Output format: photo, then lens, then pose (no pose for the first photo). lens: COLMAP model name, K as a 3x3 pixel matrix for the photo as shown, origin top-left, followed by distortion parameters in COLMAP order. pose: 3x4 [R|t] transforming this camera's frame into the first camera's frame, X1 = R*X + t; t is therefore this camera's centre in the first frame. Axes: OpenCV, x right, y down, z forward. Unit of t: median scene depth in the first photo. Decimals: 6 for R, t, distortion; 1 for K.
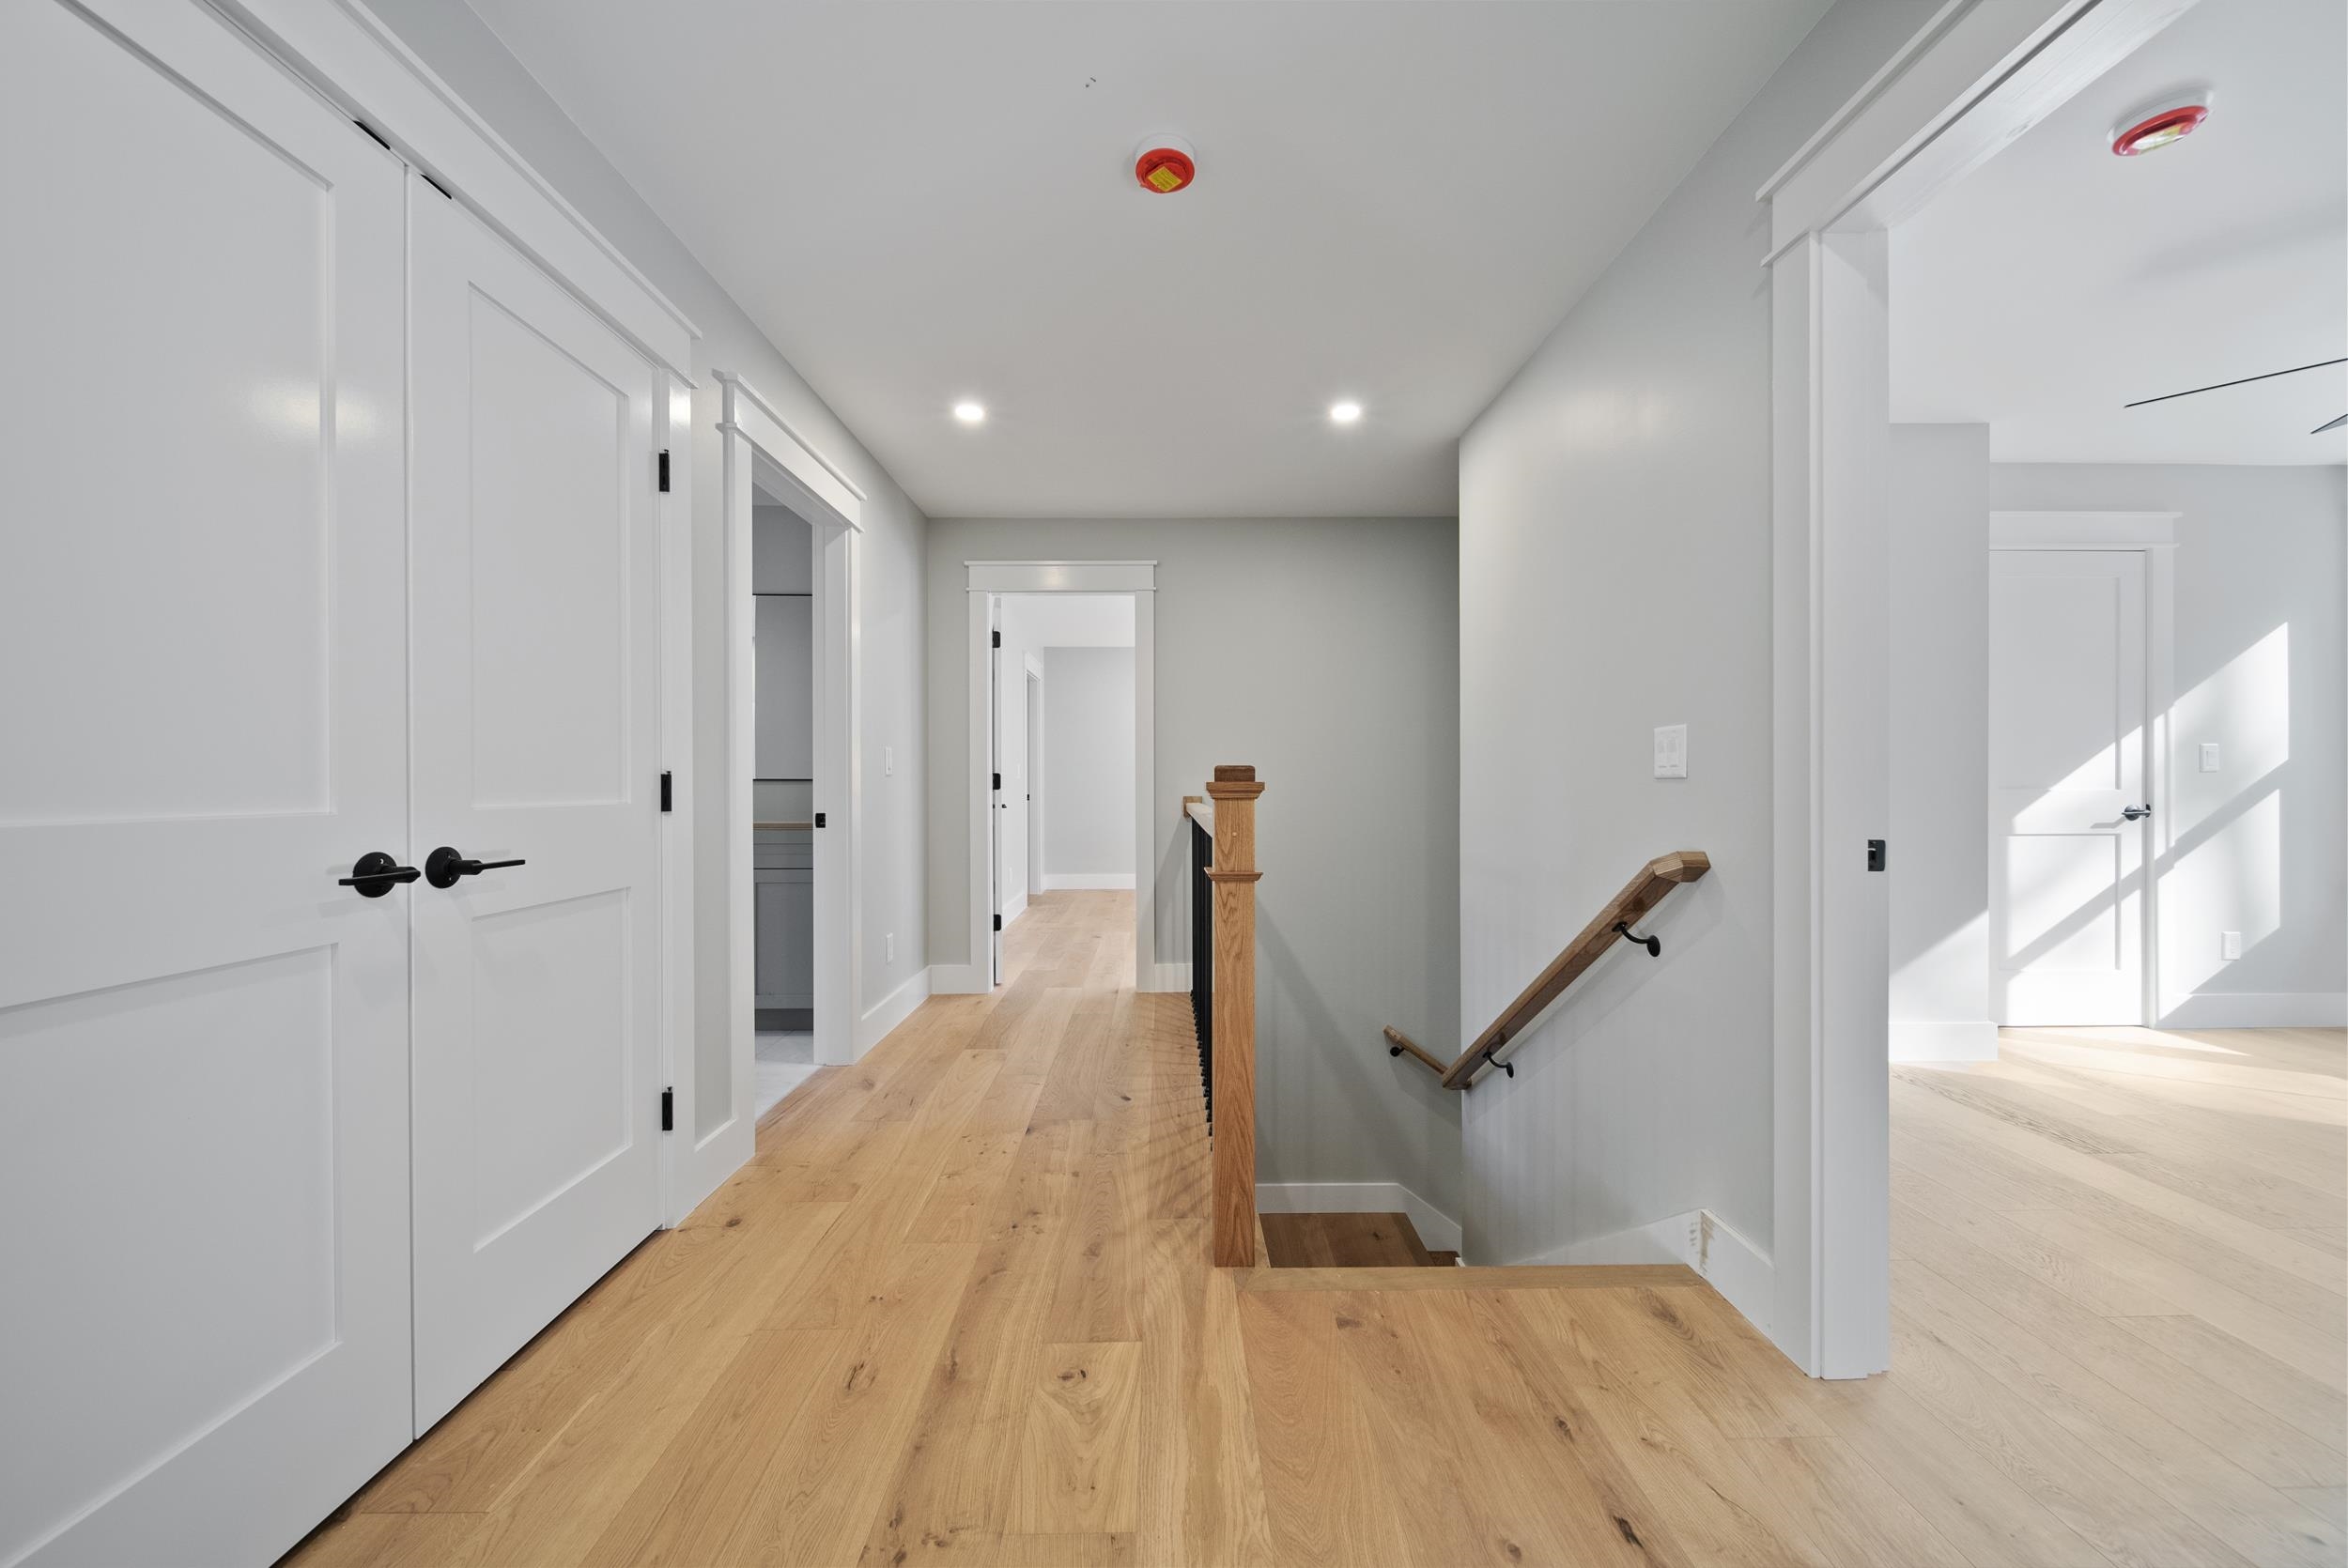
lens RADIAL K [[826.4, 0, 1174.0], [0, 826.4, 784.0], [0, 0, 1]] dist [0.000422, -0.001743]
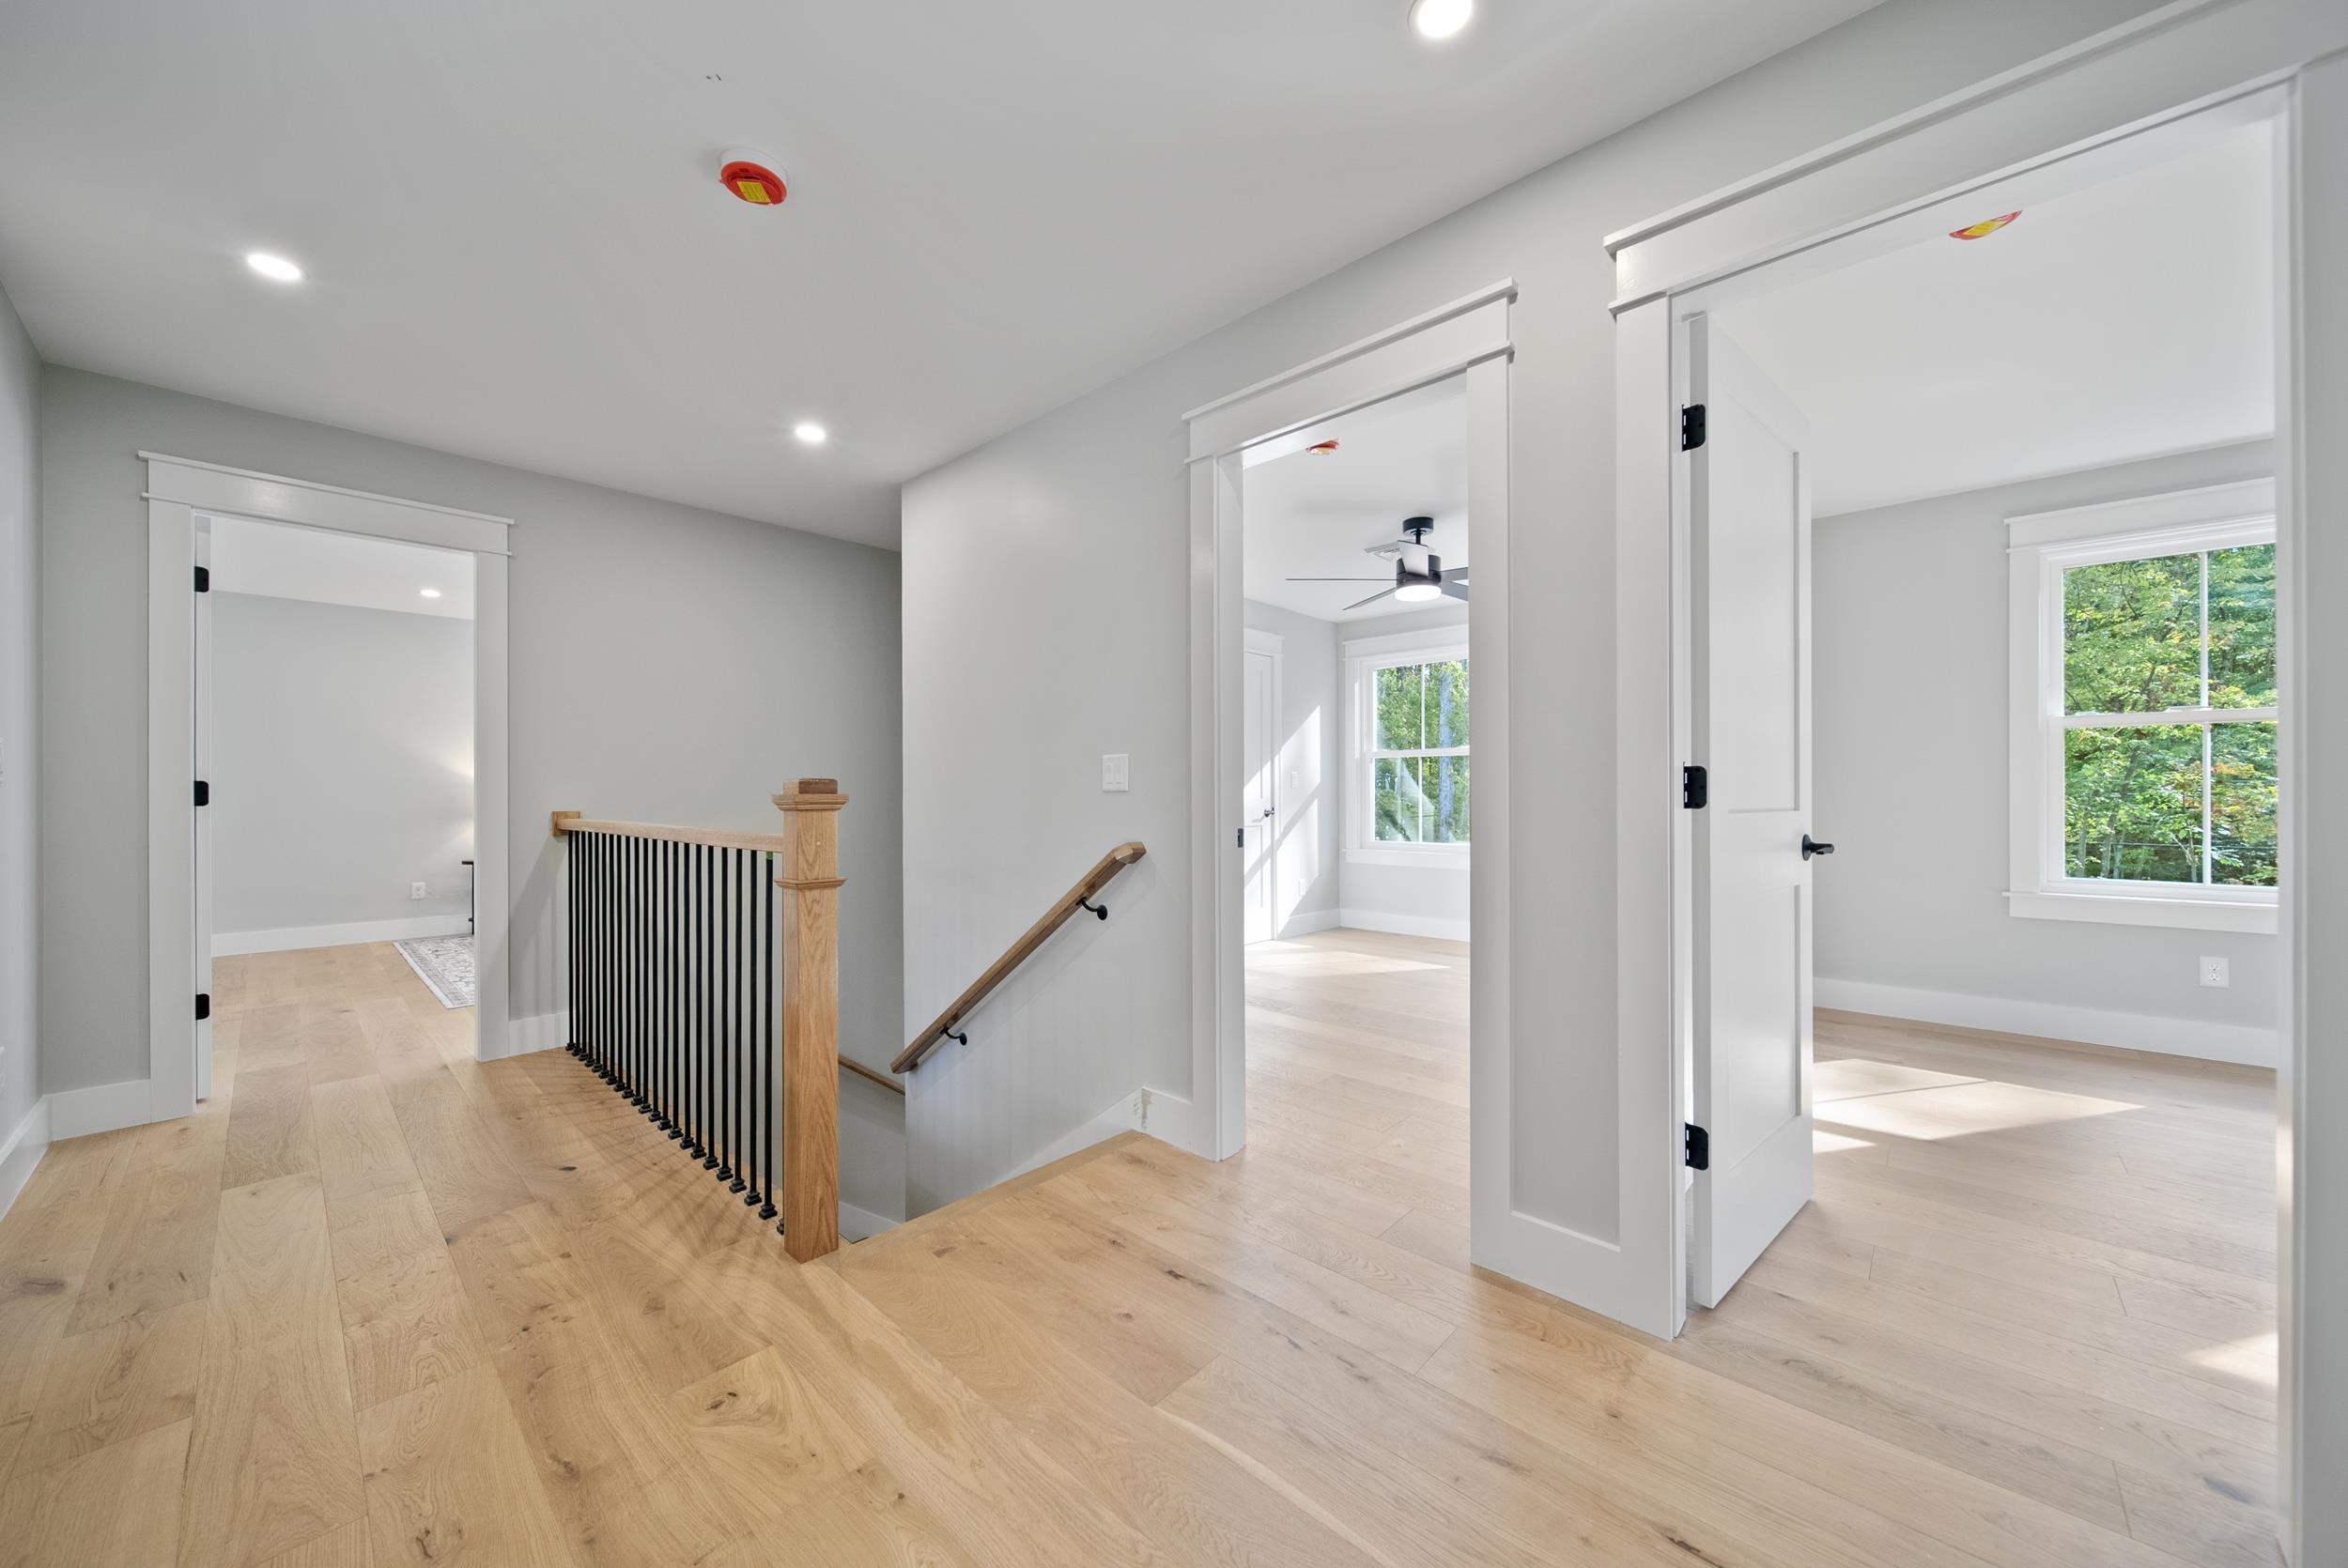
lens RADIAL K [[830.1, 0, 1175.0], [0, 830.1, 789.5], [0, 0, 1]] dist [0.001928, -0.002580]
pose [[0.690011, 0.004009, 0.723788, -0.352275], [0.002135, 0.999969, -0.007575, 0.000545], [-0.723796, 0.006772, 0.689981, -0.053242]]
